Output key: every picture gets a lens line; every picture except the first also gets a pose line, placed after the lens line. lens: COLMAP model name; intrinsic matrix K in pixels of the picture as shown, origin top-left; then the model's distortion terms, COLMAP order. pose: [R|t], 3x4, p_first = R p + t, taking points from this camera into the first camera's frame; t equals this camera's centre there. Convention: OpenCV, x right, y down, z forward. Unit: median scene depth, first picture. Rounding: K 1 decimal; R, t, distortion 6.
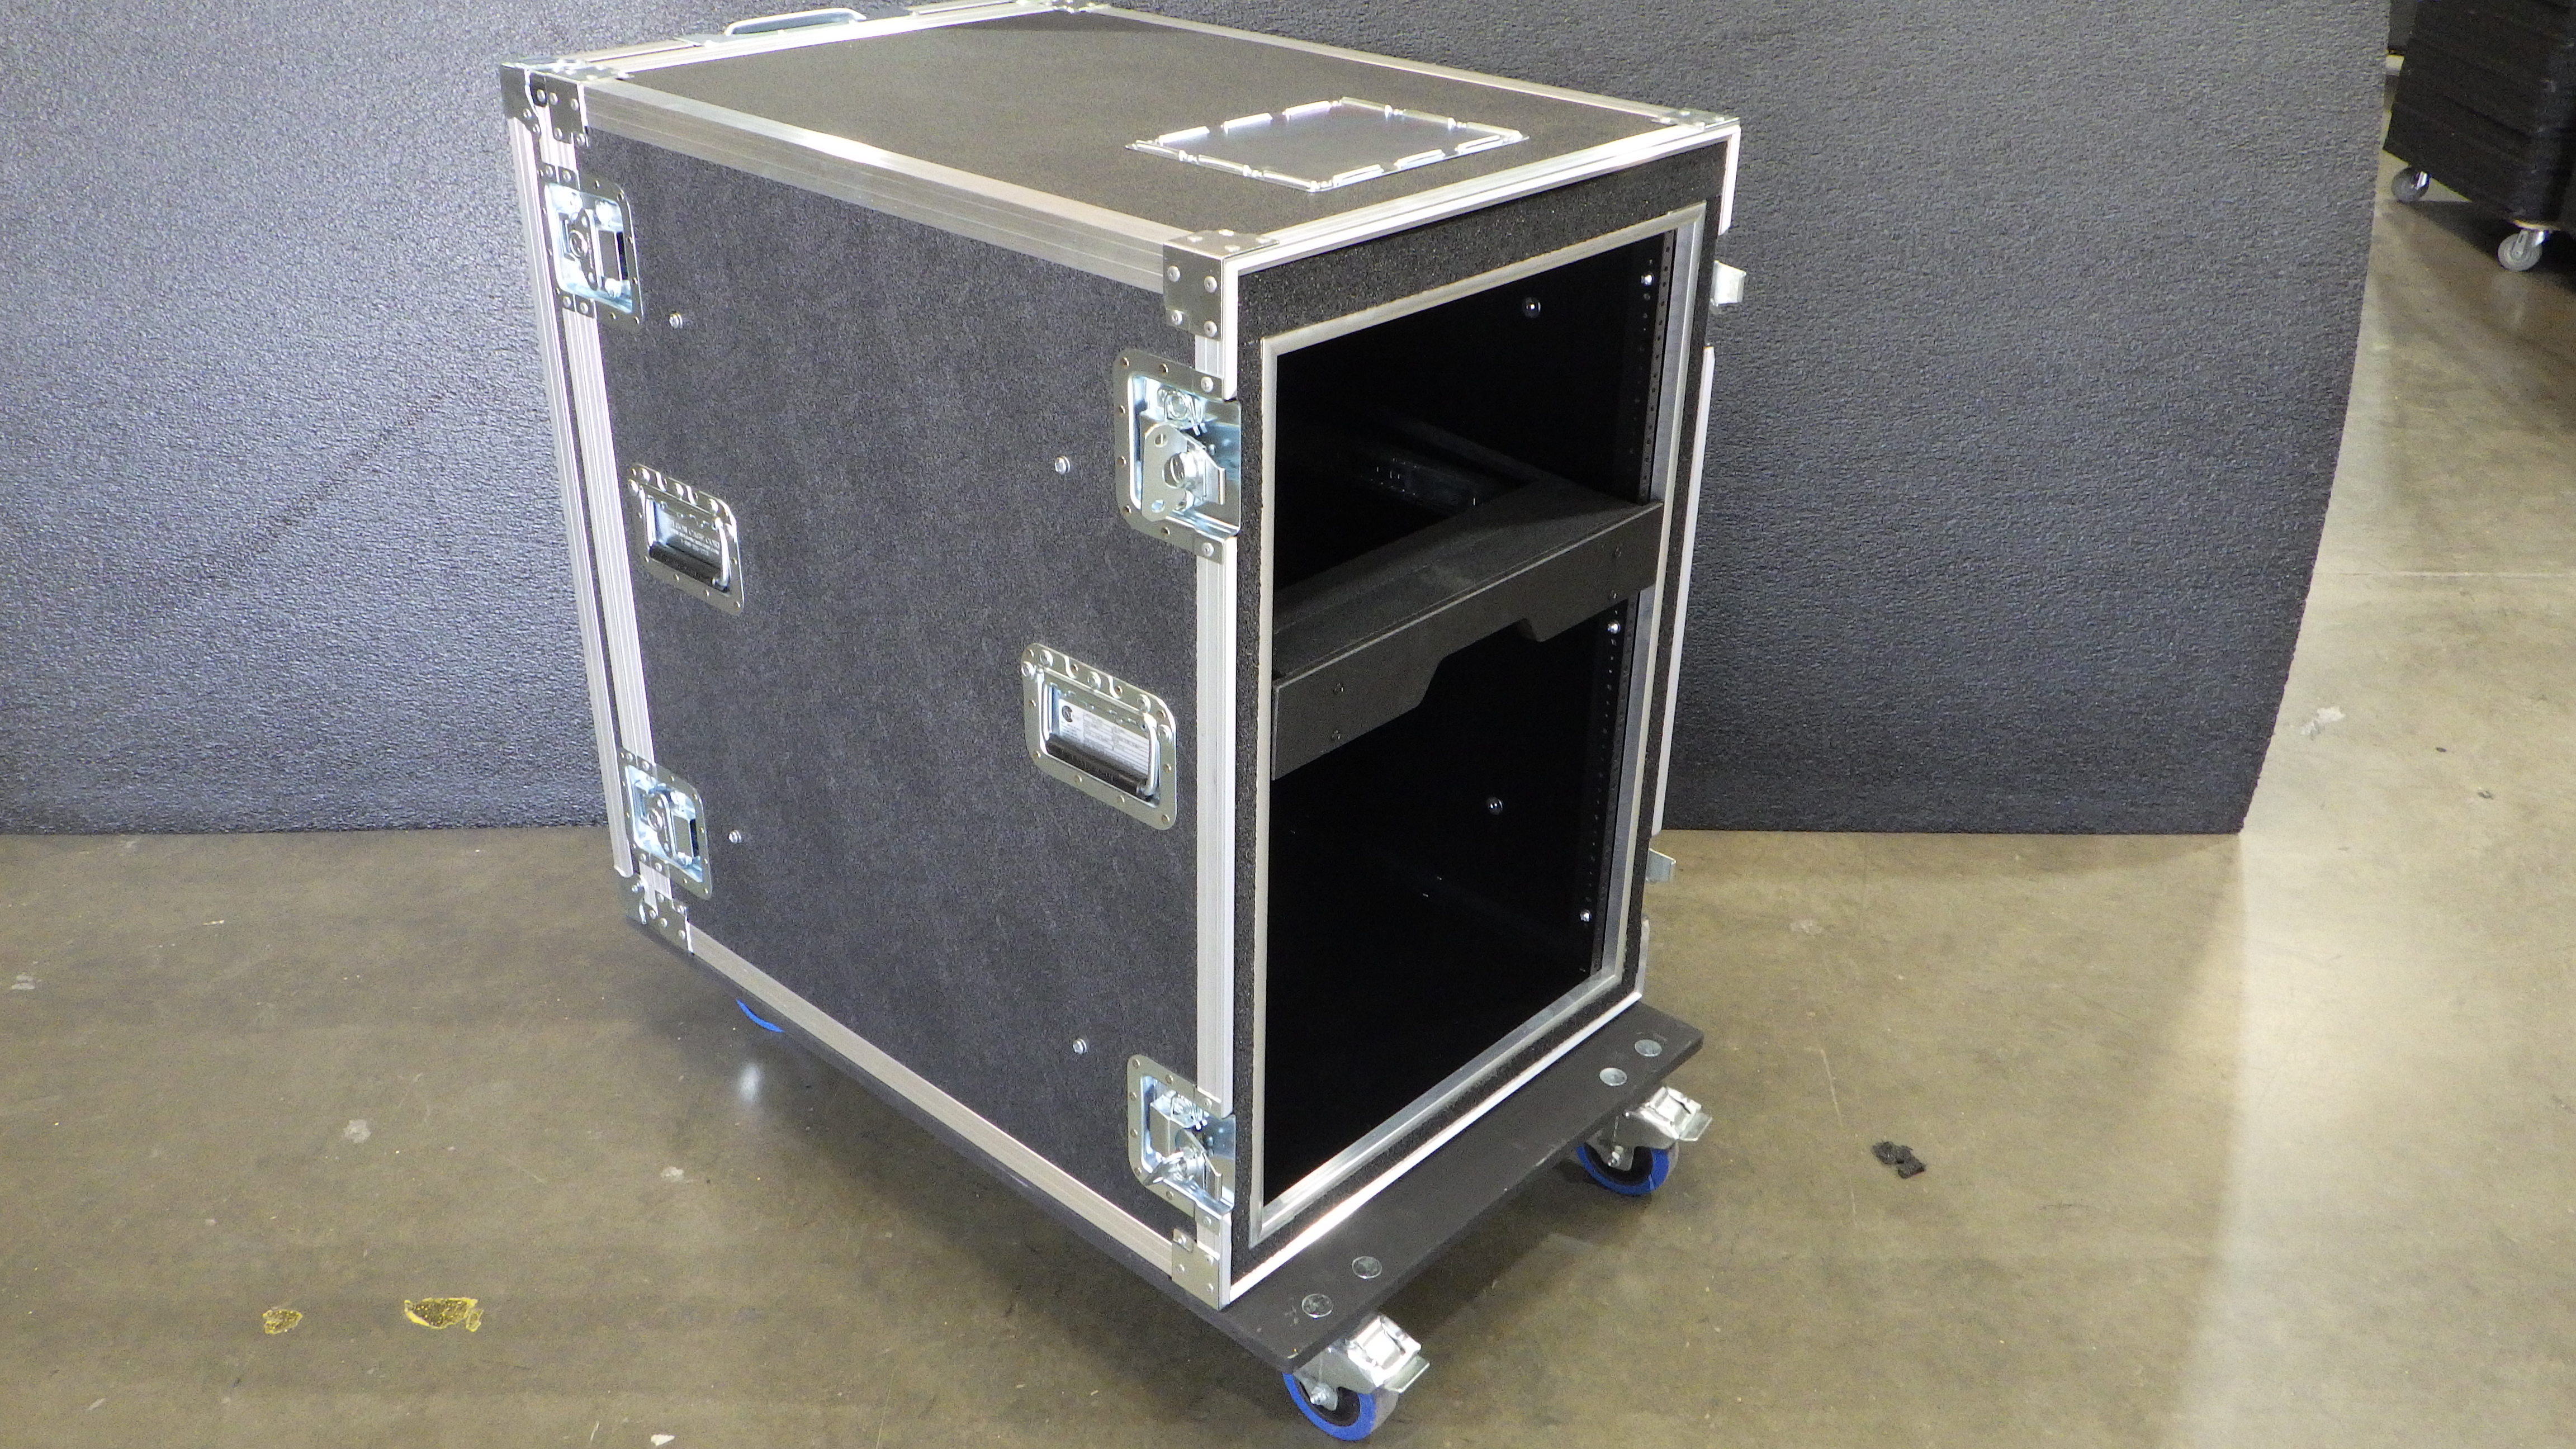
lens RADIAL K [[2130.6, 0, 1288.0], [0, 2130.6, 724.5], [0, 0, 1]] dist [0.002663, -0.004796]
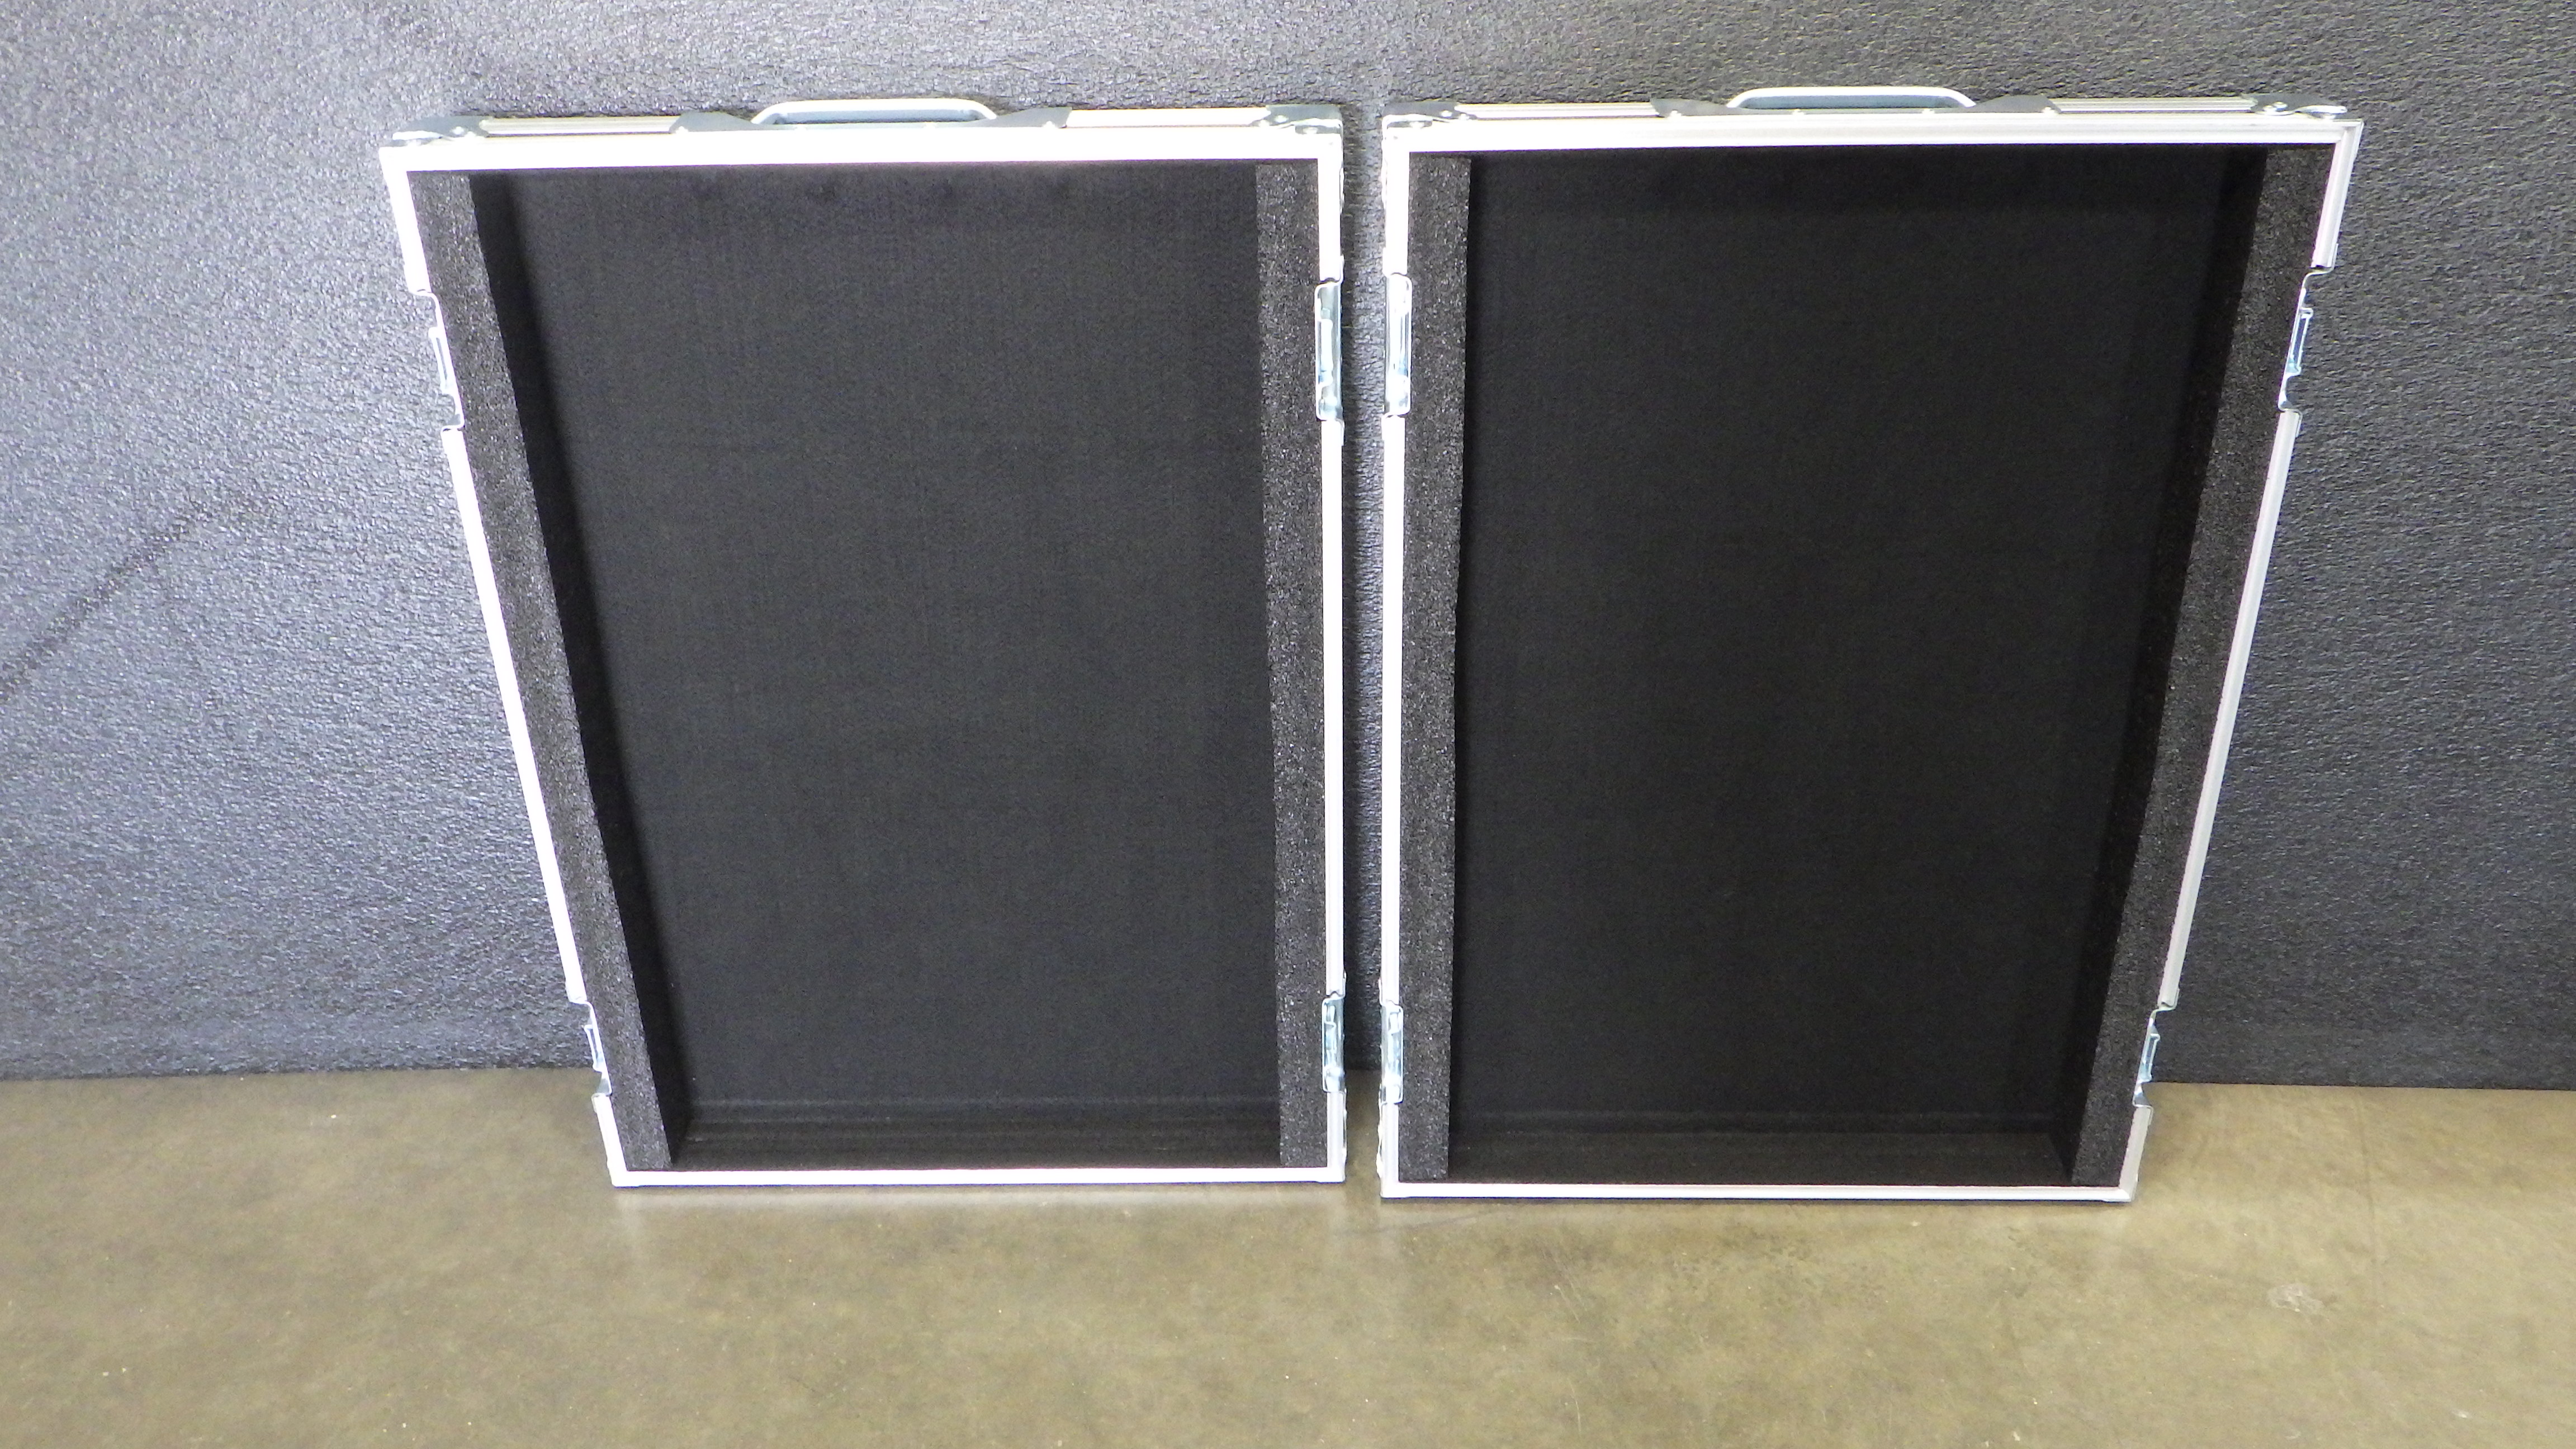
lens RADIAL K [[2143.2, 0, 1284.8], [0, 2143.2, 703.6], [0, 0, 1]] dist [-0.002291, 0.002858]
pose [[0.997438, 0.003910, -0.071428, -0.019495], [0.002962, 0.995392, 0.095847, -0.164204], [0.071474, -0.095813, 0.992830, 0.381398]]
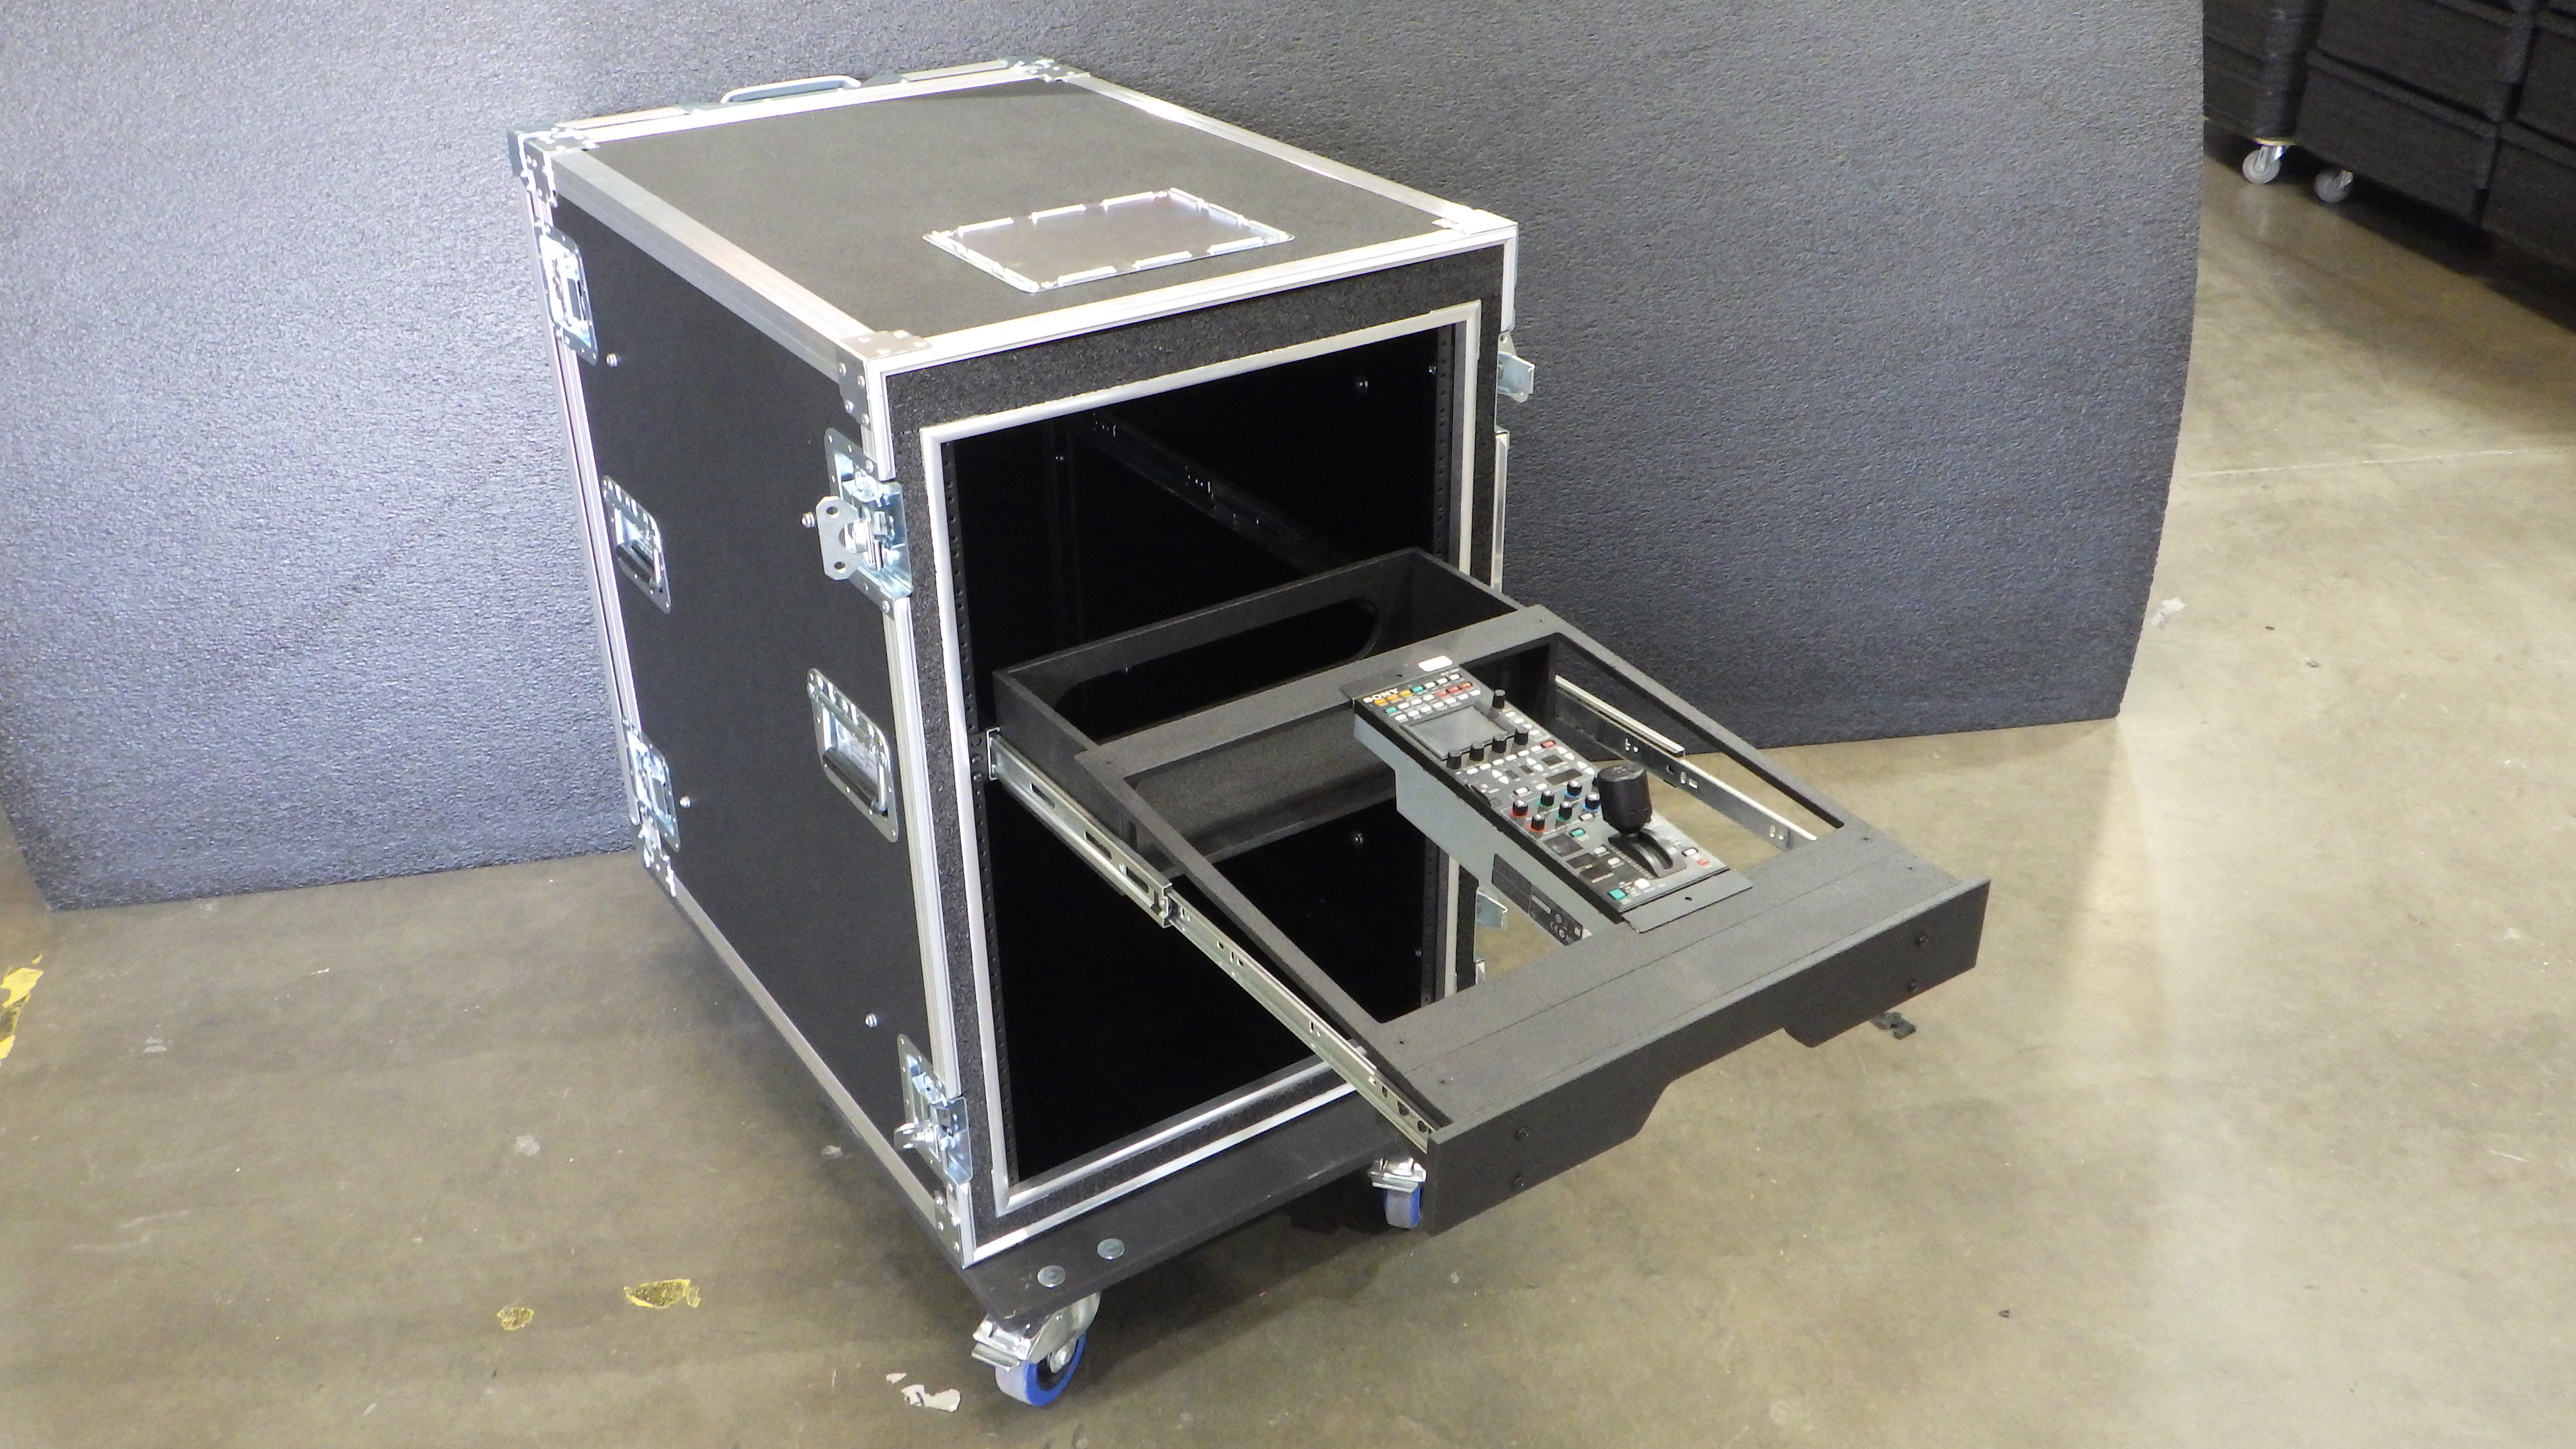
lens RADIAL K [[2138.5, 0, 1289.1], [0, 2138.5, 720.0], [0, 0, 1]] dist [-0.003766, 0.004527]
pose [[0.990607, -0.089382, 0.103487, -0.135244], [0.087264, 0.995876, 0.024823, -0.017470], [-0.105279, -0.015559, 0.994321, -0.113926]]
